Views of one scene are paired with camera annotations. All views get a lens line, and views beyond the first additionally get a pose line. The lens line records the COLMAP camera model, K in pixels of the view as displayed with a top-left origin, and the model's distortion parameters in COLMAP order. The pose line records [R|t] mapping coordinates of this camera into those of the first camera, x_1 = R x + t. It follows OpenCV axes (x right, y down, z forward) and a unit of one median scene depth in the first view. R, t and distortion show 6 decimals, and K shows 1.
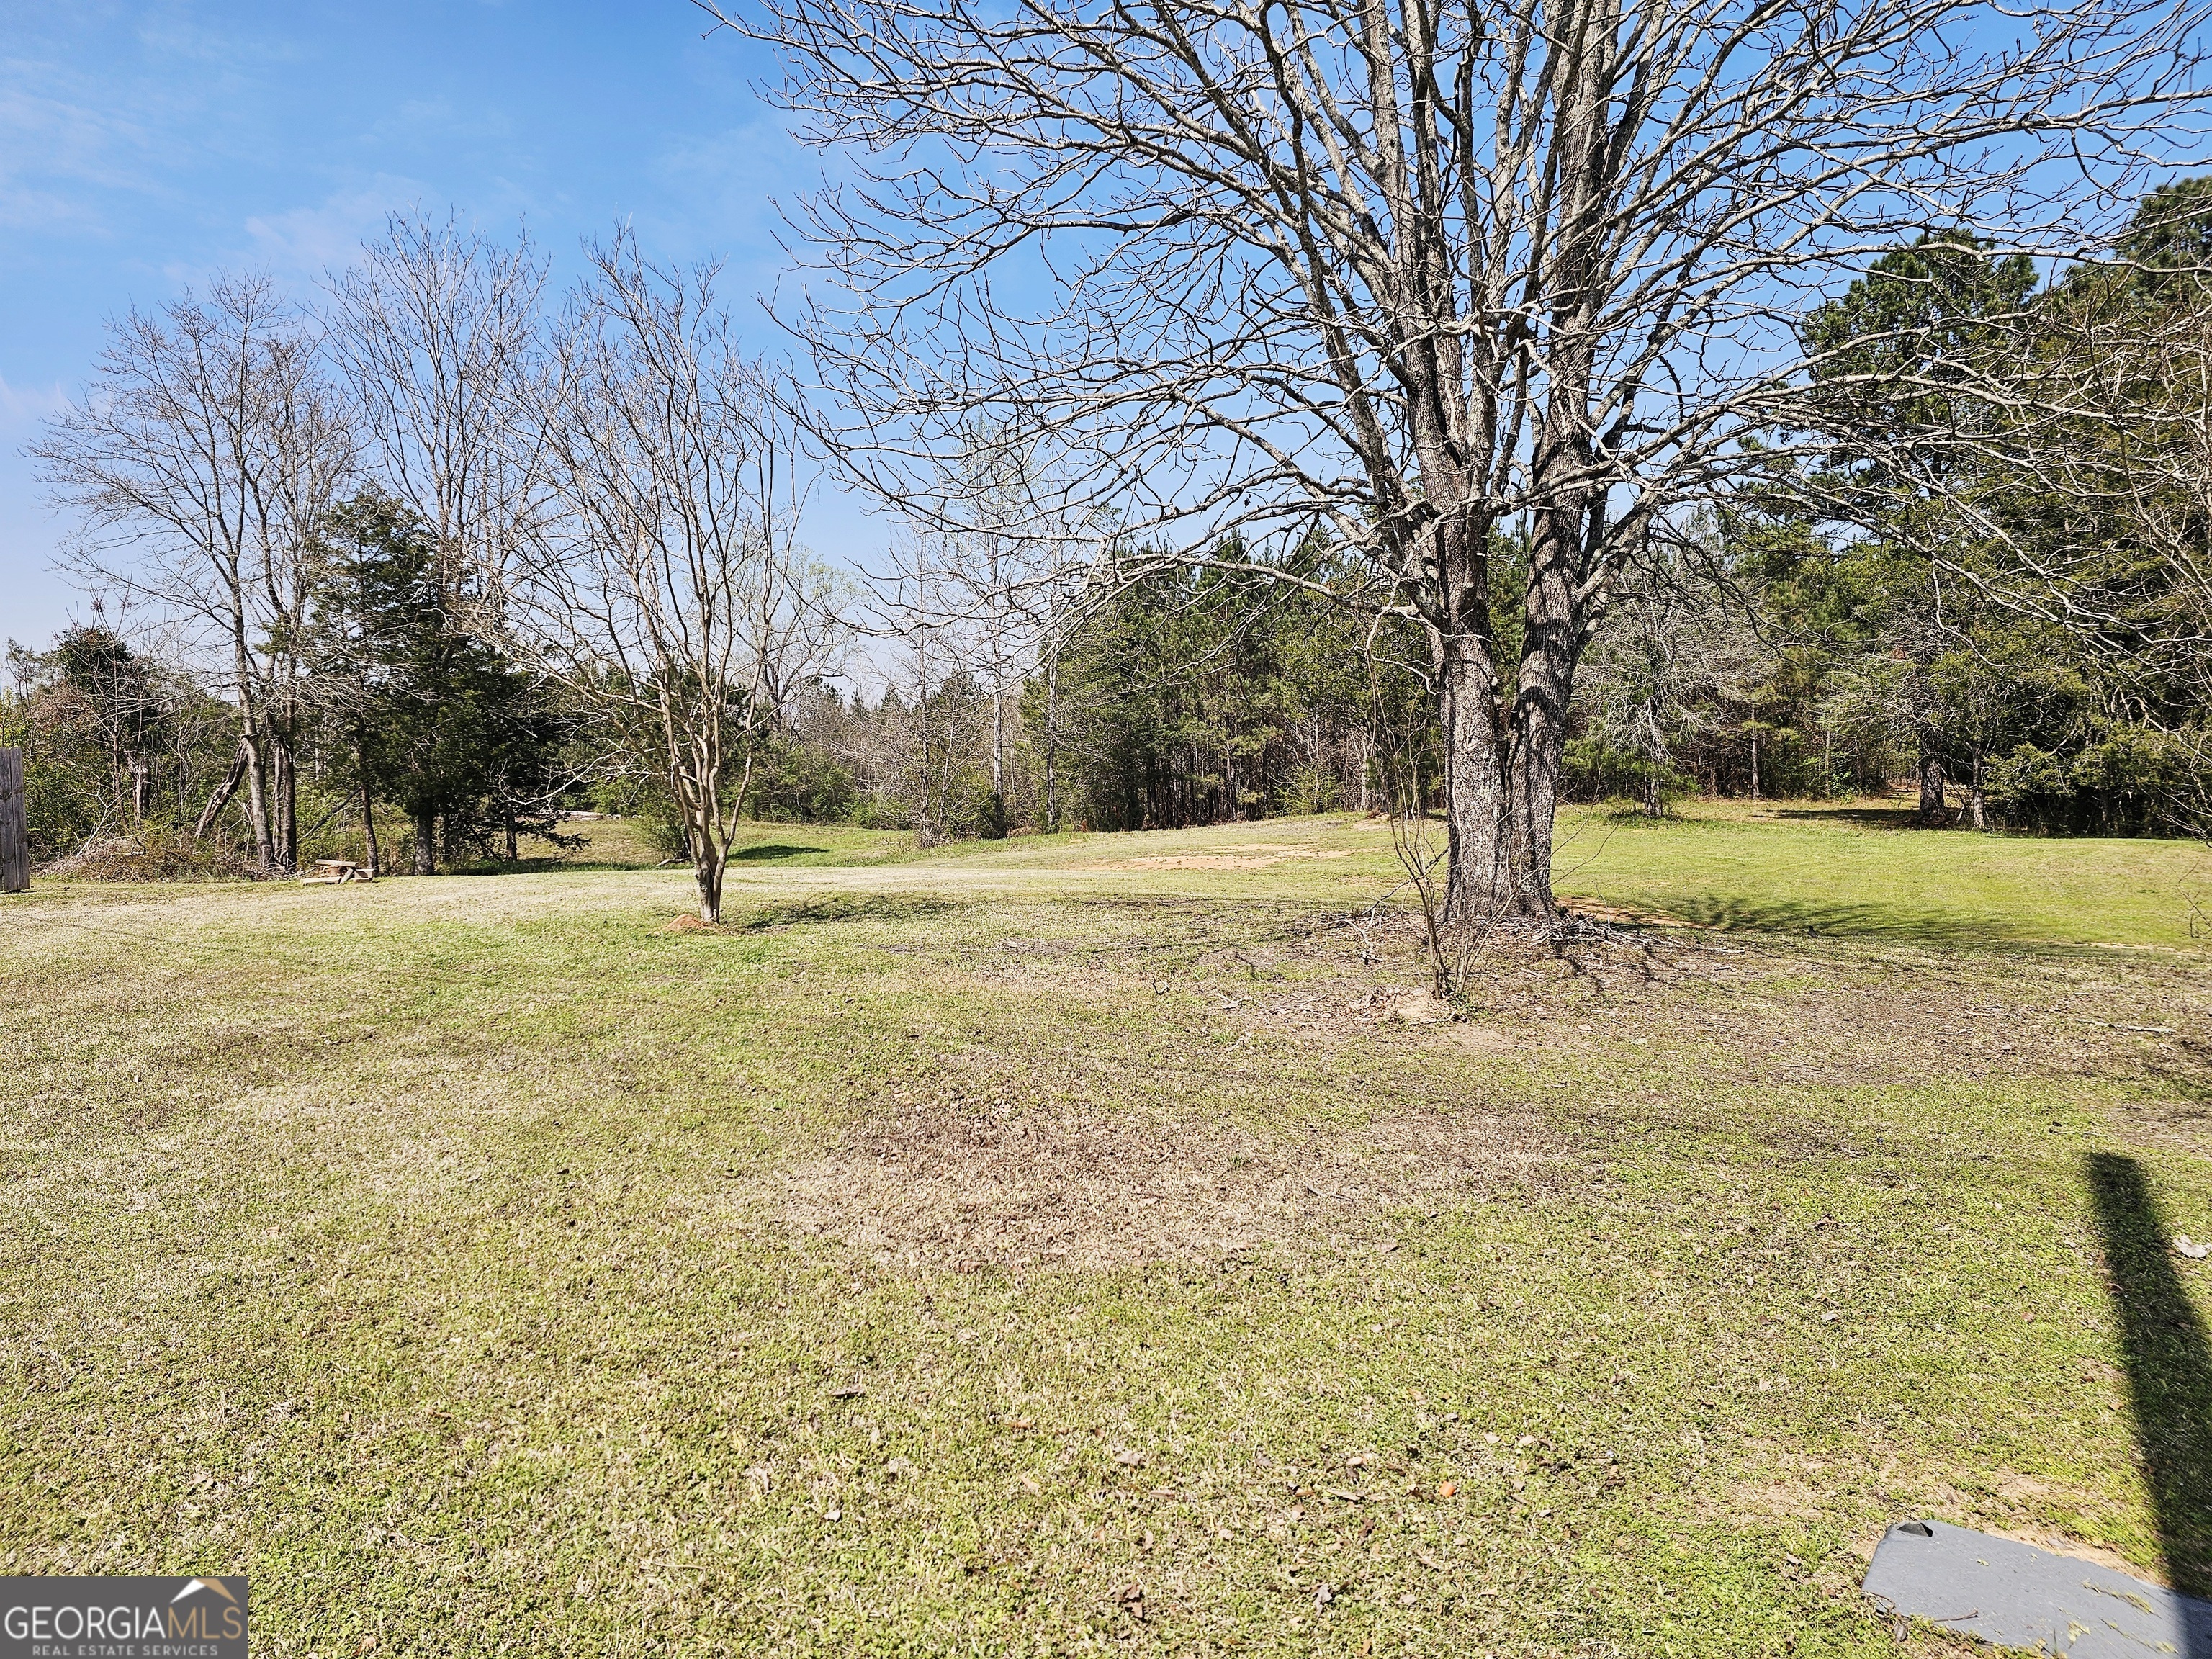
lens RADIAL K [[1484.0, 0, 1106.0], [0, 1484.0, 829.5], [0, 0, 1]] dist [0.000809, 0.000240]
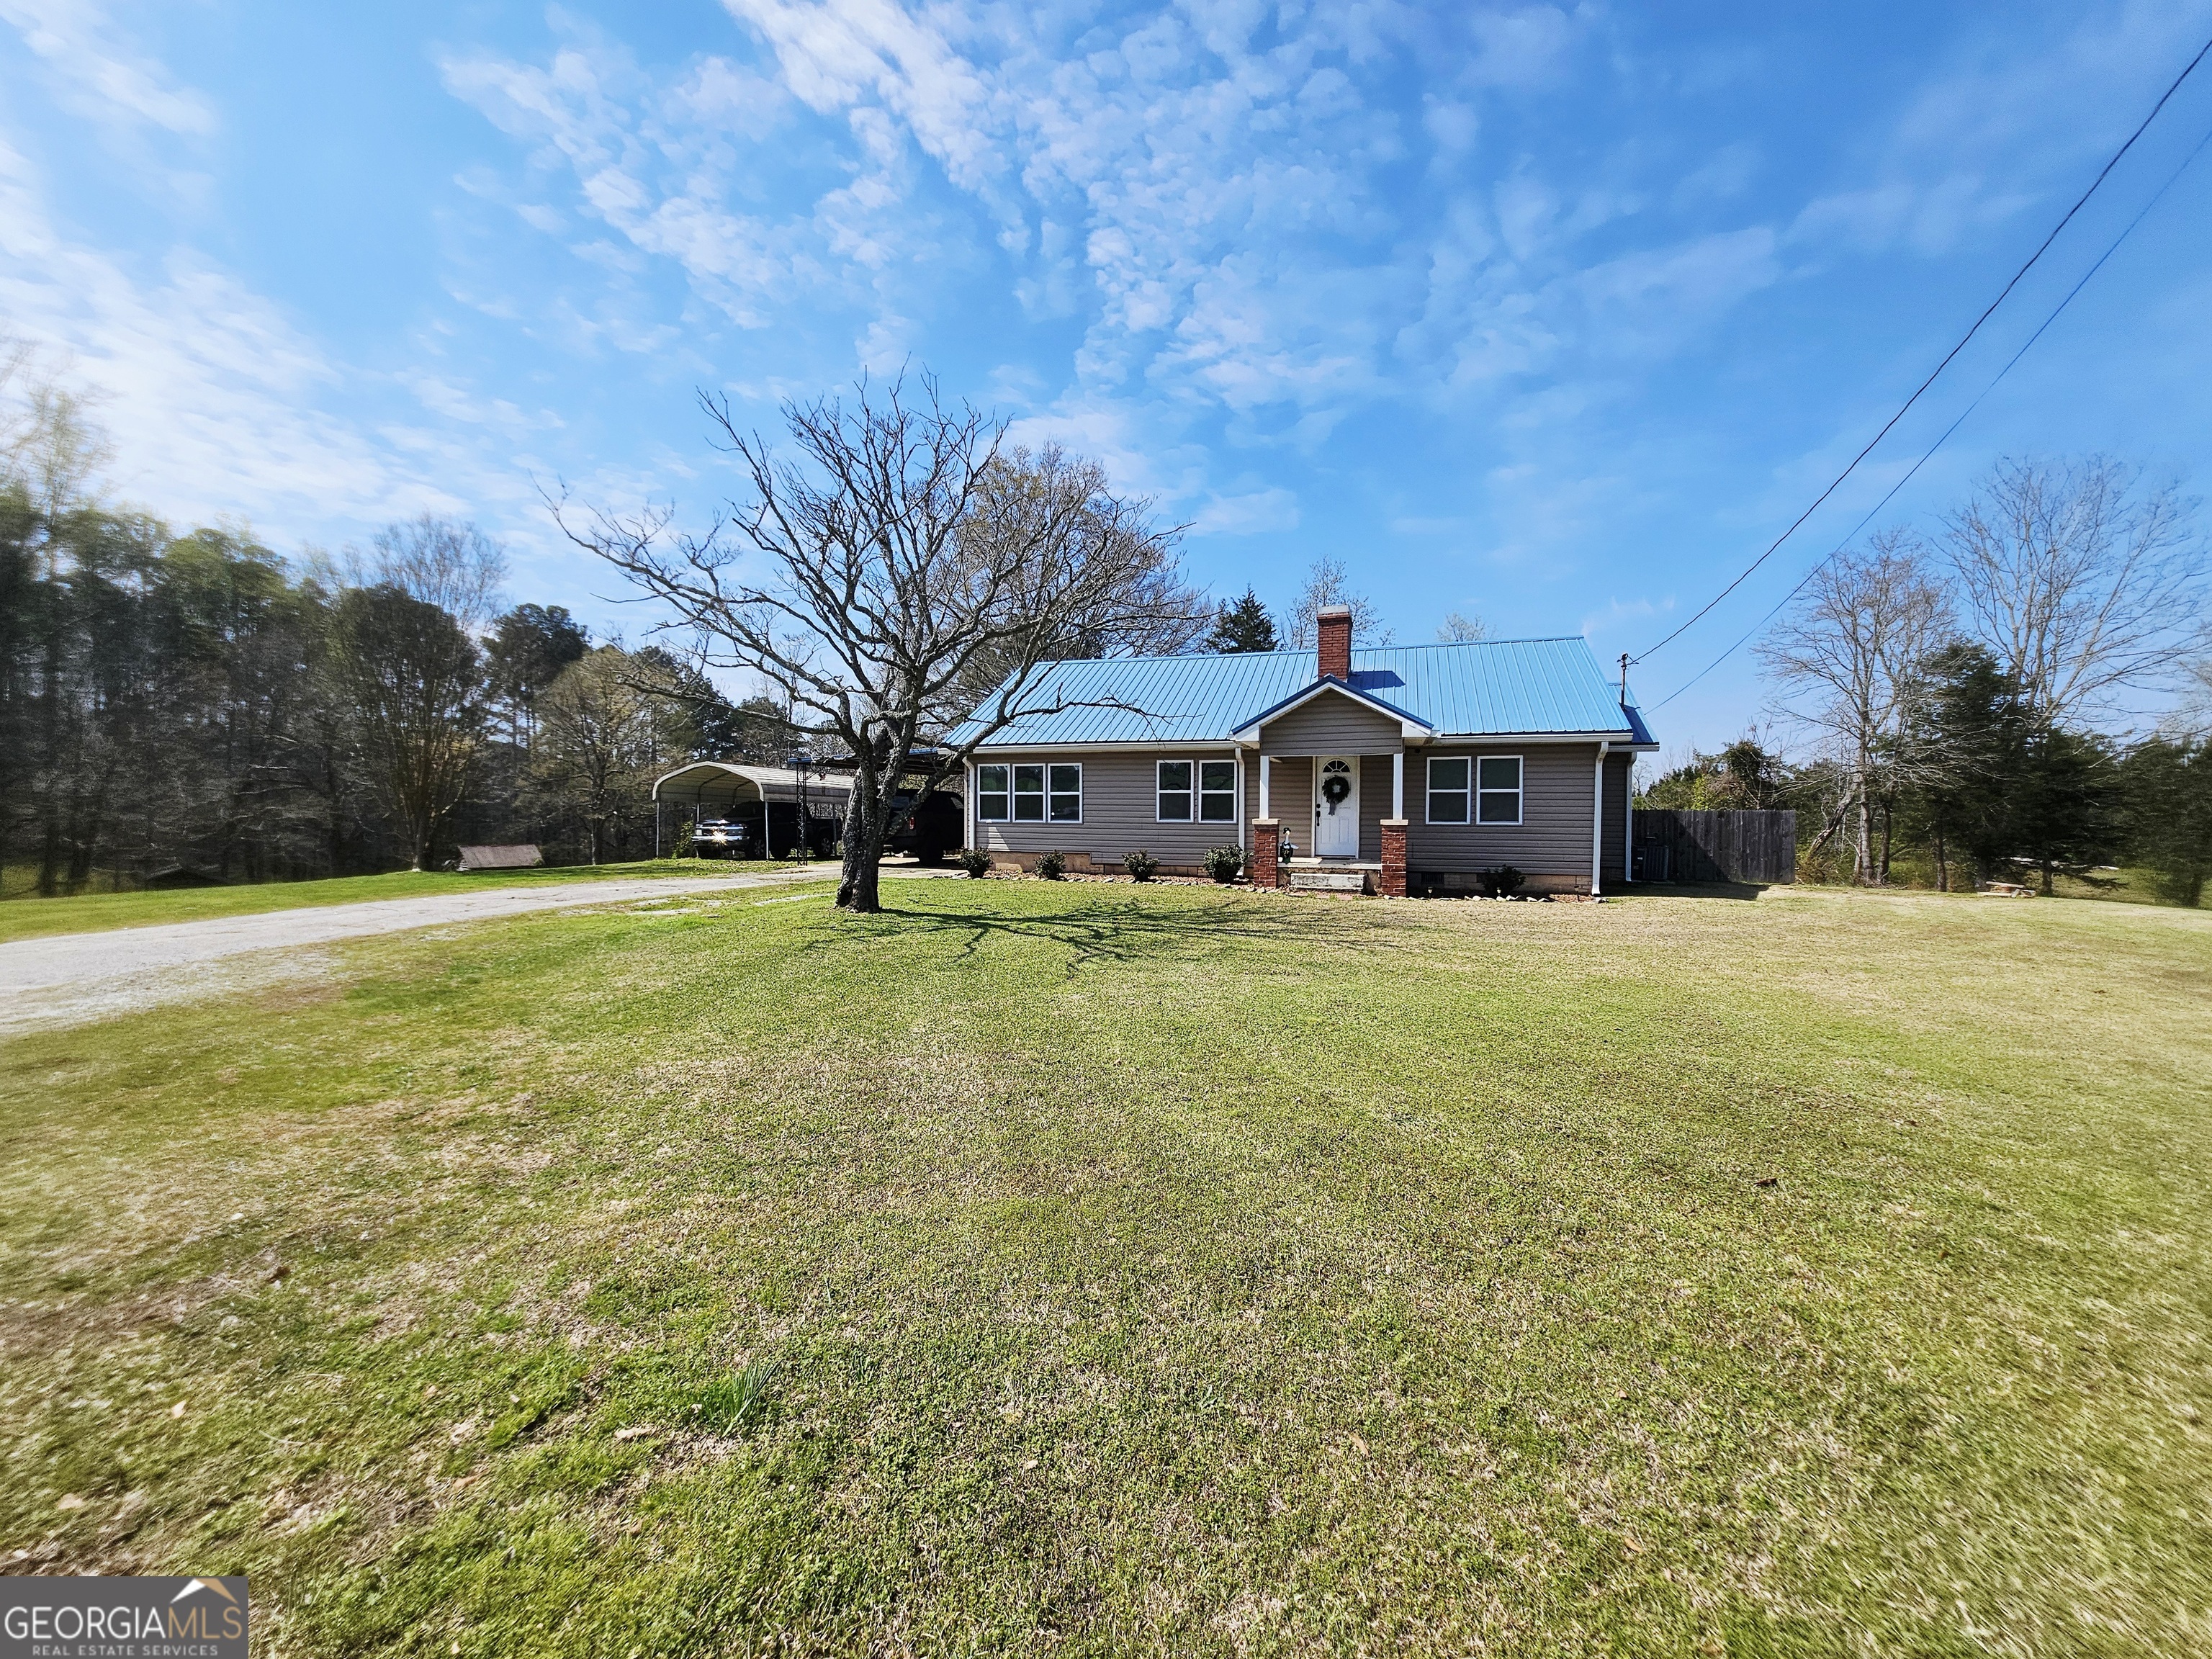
lens RADIAL K [[892.2, 0, 1106.0], [0, 892.2, 829.5], [0, 0, 1]] dist [-0.001190, -0.000546]
pose [[0.415462, 0.035209, -0.908929, -0.023348], [-0.059837, 0.998144, 0.011315, 0.005544], [0.907640, 0.049686, 0.416798, -0.160690]]
